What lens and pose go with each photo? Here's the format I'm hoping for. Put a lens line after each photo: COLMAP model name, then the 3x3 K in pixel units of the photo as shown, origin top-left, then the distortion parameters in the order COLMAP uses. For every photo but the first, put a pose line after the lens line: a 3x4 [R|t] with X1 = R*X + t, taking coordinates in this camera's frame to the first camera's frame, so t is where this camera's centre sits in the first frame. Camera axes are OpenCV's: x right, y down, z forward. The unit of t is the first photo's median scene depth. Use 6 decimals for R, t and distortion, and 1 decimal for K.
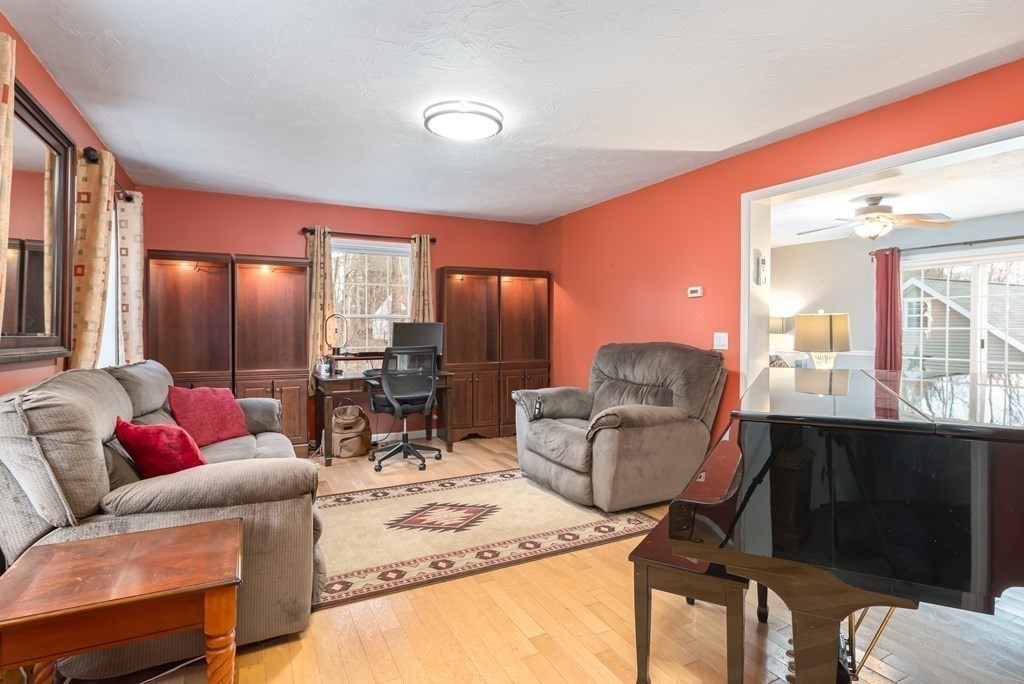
lens RADIAL K [[529.6, 0, 516.2], [0, 529.6, 334.1], [0, 0, 1]] dist [0.000911, 0.000606]
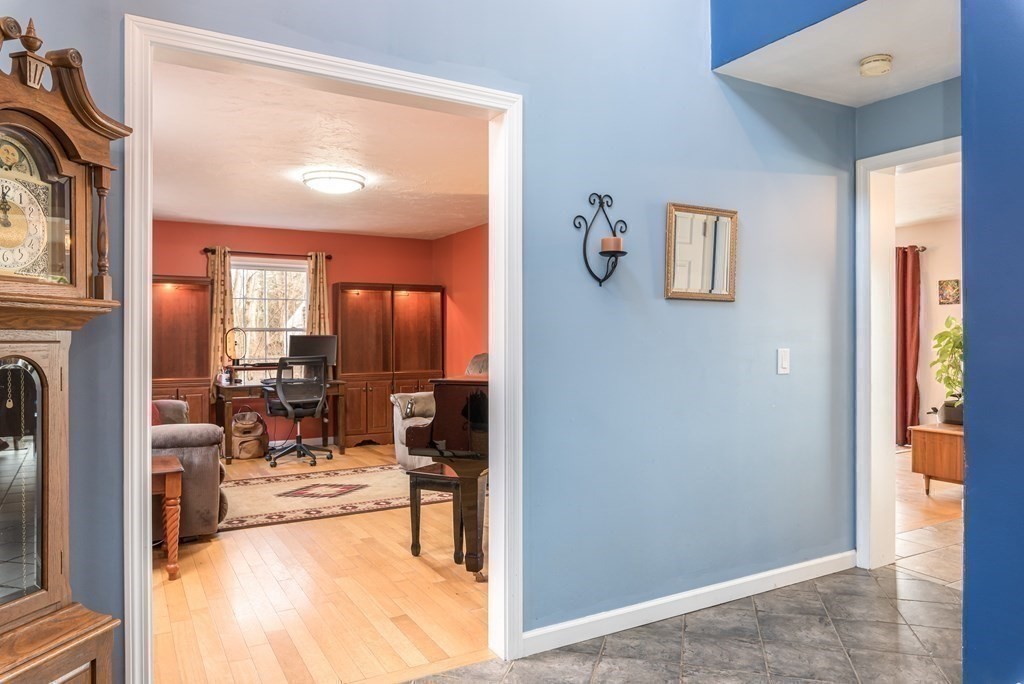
lens RADIAL K [[699.4, 0, 509.3], [0, 699.4, 341.9], [0, 0, 1]] dist [-0.003636, -0.001925]
pose [[0.999078, -0.004265, 0.042720, 0.158818], [0.004662, 0.999947, -0.009192, 0.006689], [-0.042678, 0.009383, 0.999045, -0.454025]]
